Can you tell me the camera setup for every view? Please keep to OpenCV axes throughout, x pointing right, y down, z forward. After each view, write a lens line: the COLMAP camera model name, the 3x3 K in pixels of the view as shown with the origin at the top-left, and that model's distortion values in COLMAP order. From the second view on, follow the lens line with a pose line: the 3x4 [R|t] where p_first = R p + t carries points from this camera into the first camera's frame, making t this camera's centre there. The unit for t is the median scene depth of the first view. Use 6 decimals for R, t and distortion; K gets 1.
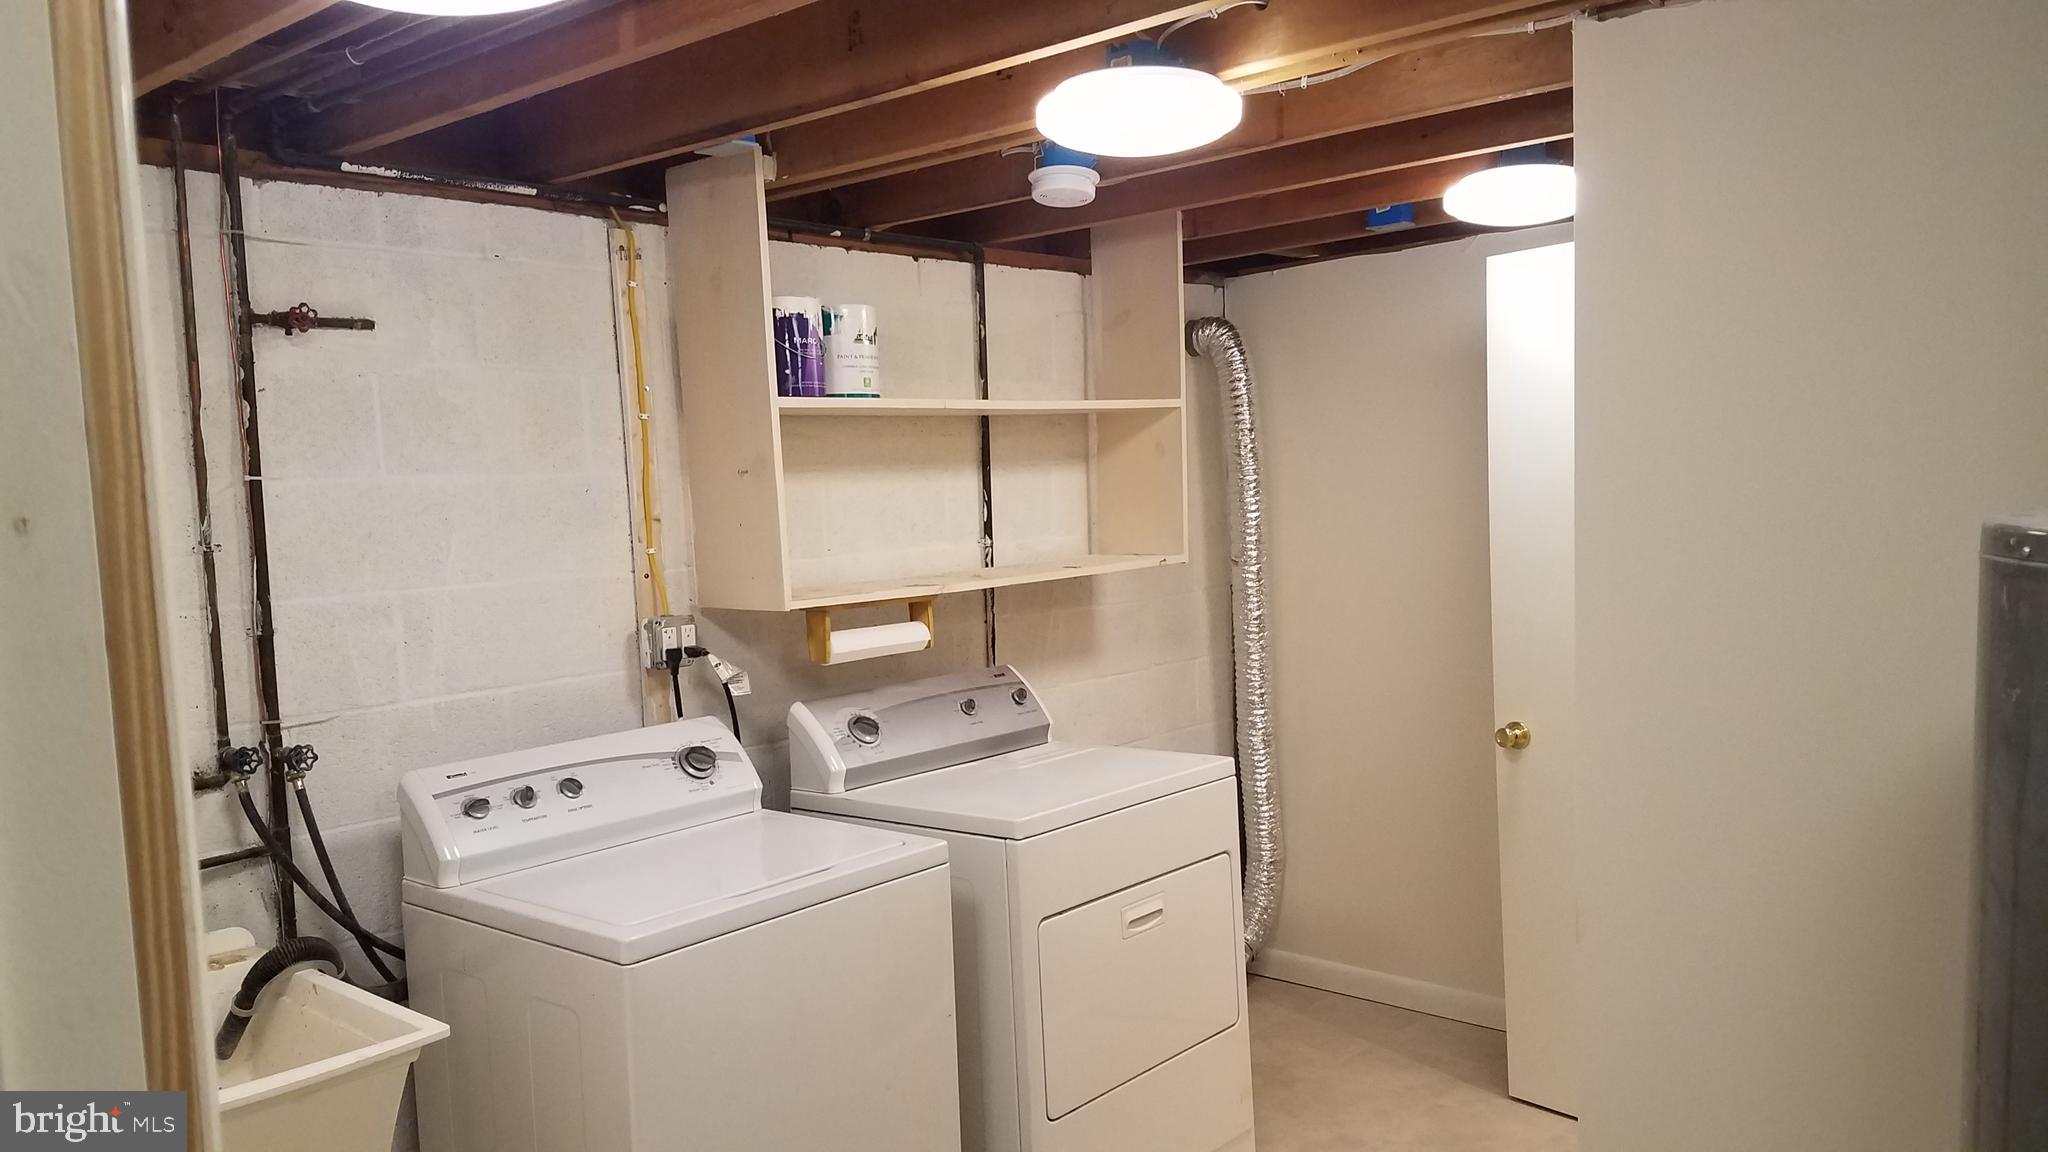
lens RADIAL K [[1619.1, 0, 999.1], [0, 1619.1, 599.0], [0, 0, 1]] dist [0.296274, -0.741003]
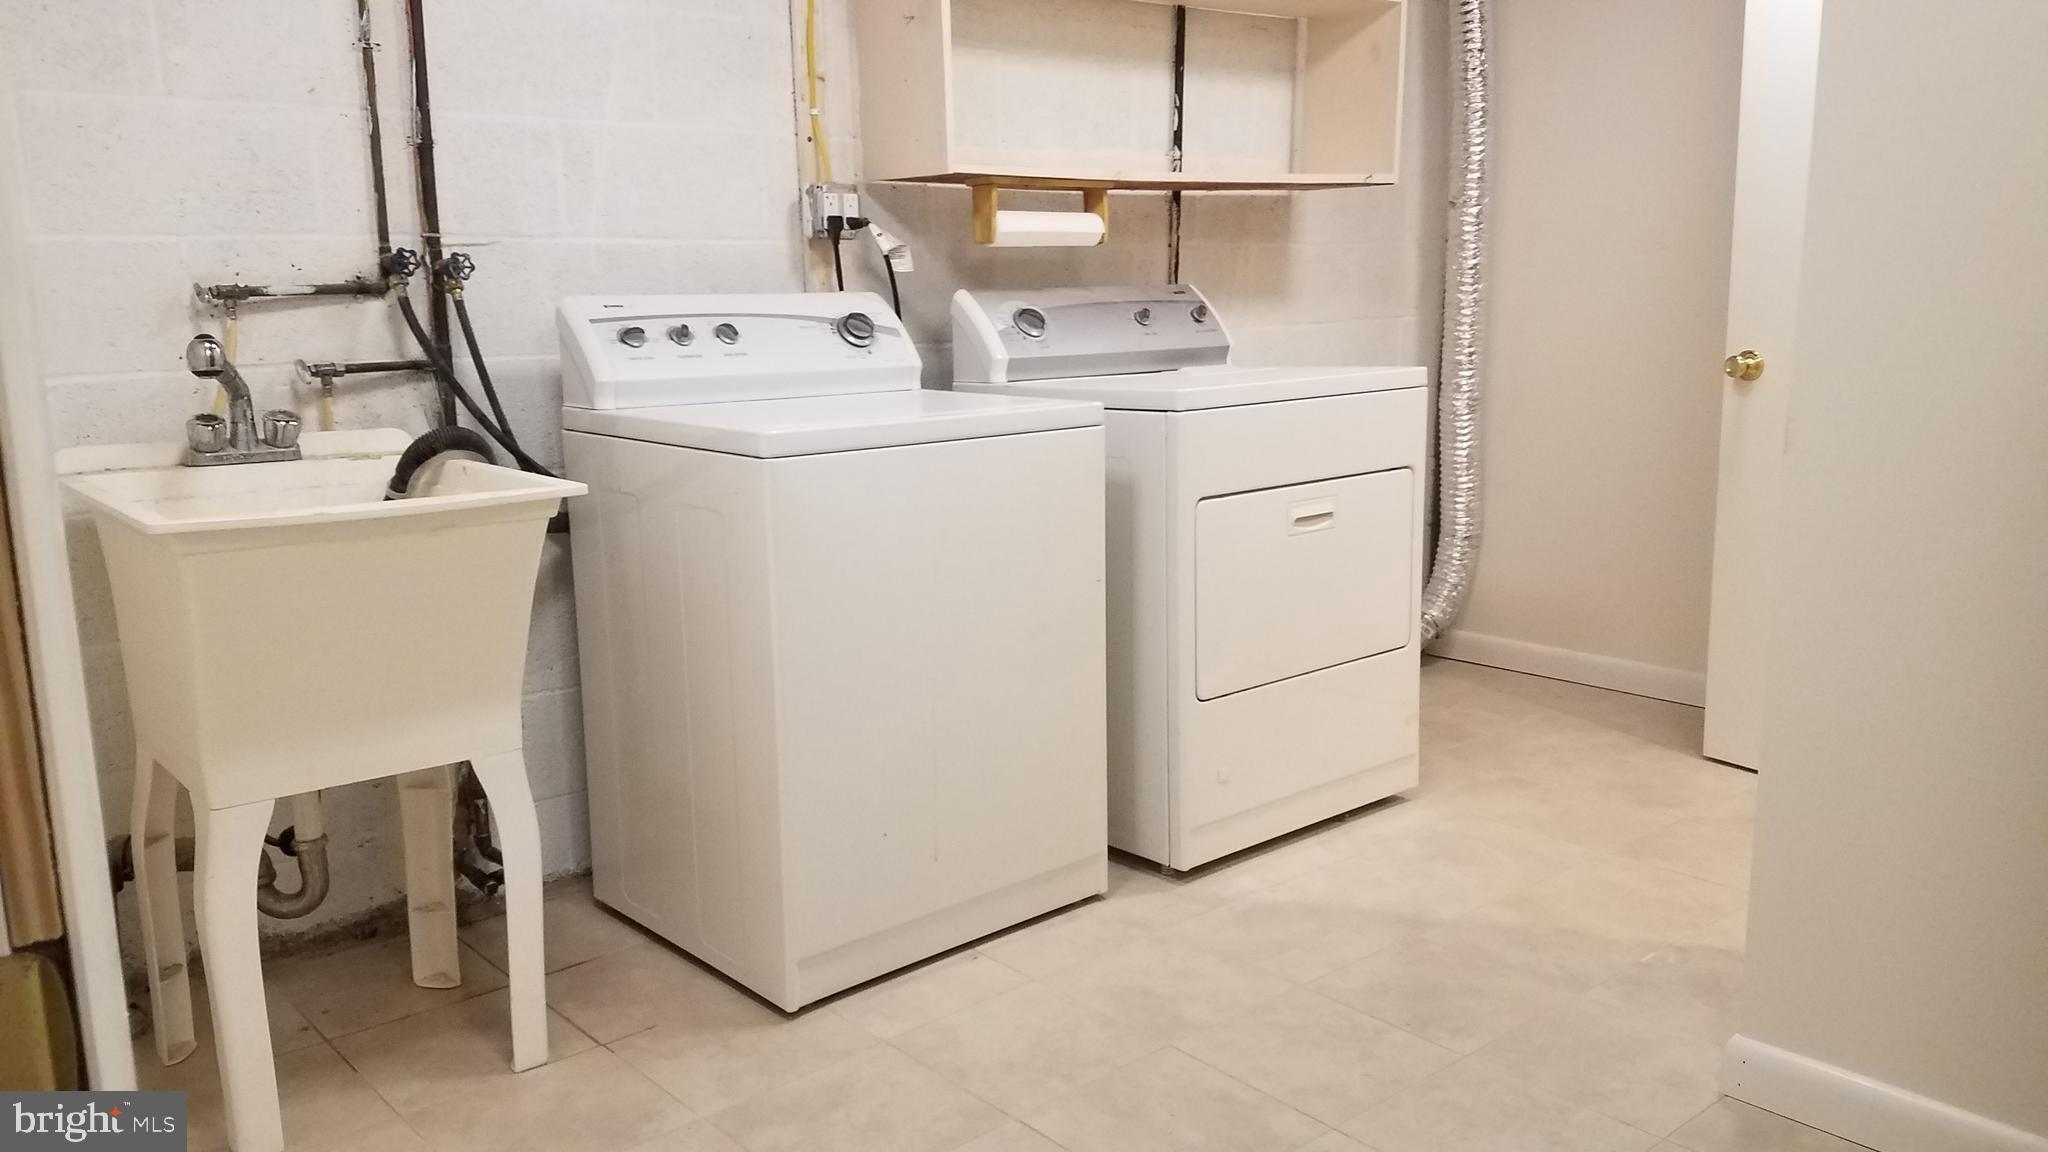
lens RADIAL K [[1619.1, 0, 999.1], [0, 1619.1, 599.0], [0, 0, 1]] dist [0.296274, -0.741003]
pose [[0.990830, 0.050842, -0.125185, 0.028898], [-0.035512, 0.991921, 0.121786, 0.129934], [0.130366, -0.116223, 0.984630, 0.032588]]
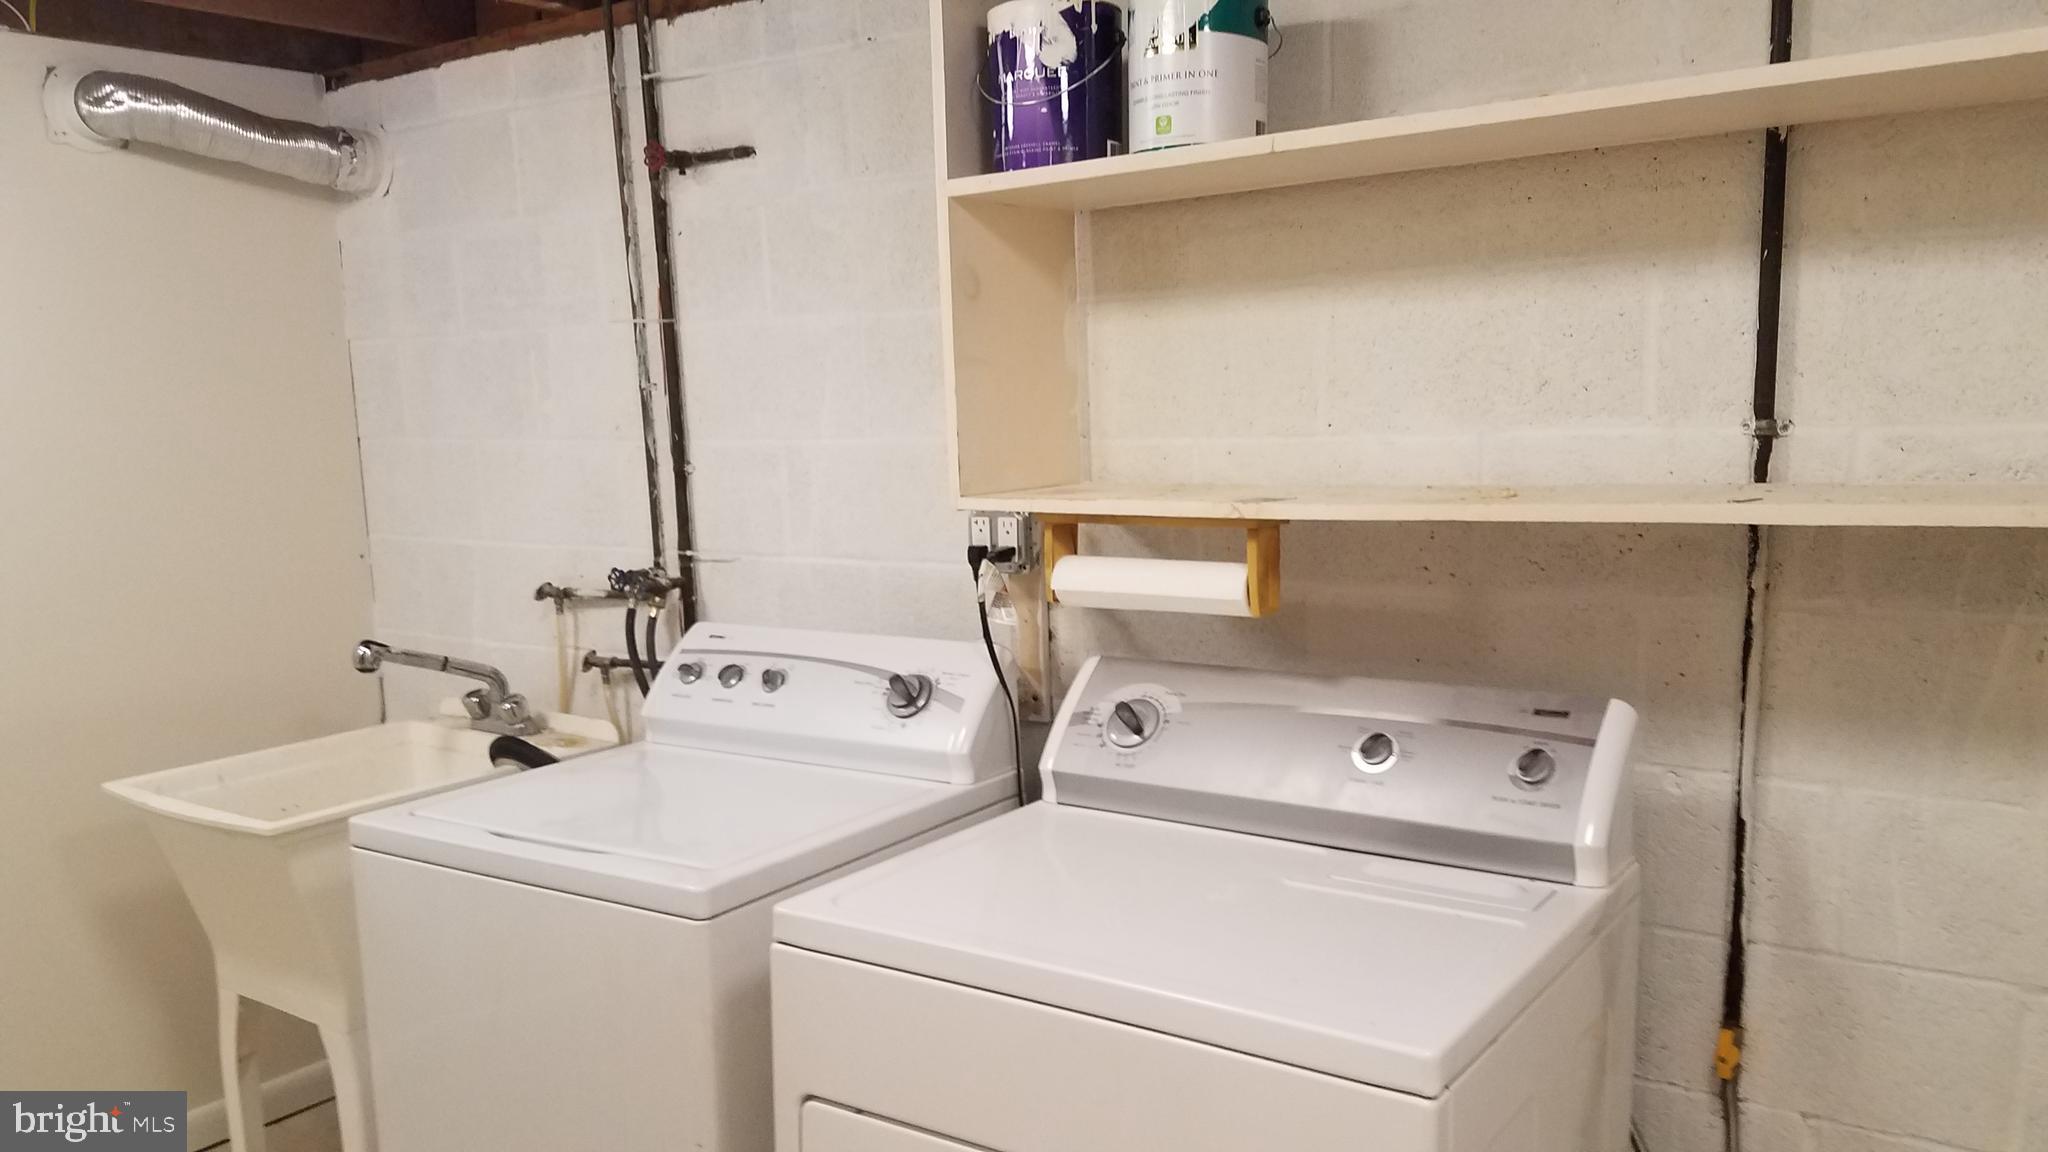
lens RADIAL K [[1613.9, 0, 1030.3], [0, 1613.9, 642.8], [0, 0, 1]] dist [0.266100, -0.608712]
pose [[0.095791, 0.186975, -0.977683, 0.524600], [-0.050525, 0.981847, 0.182821, -0.061130], [0.994118, 0.031885, 0.103499, 0.929410]]
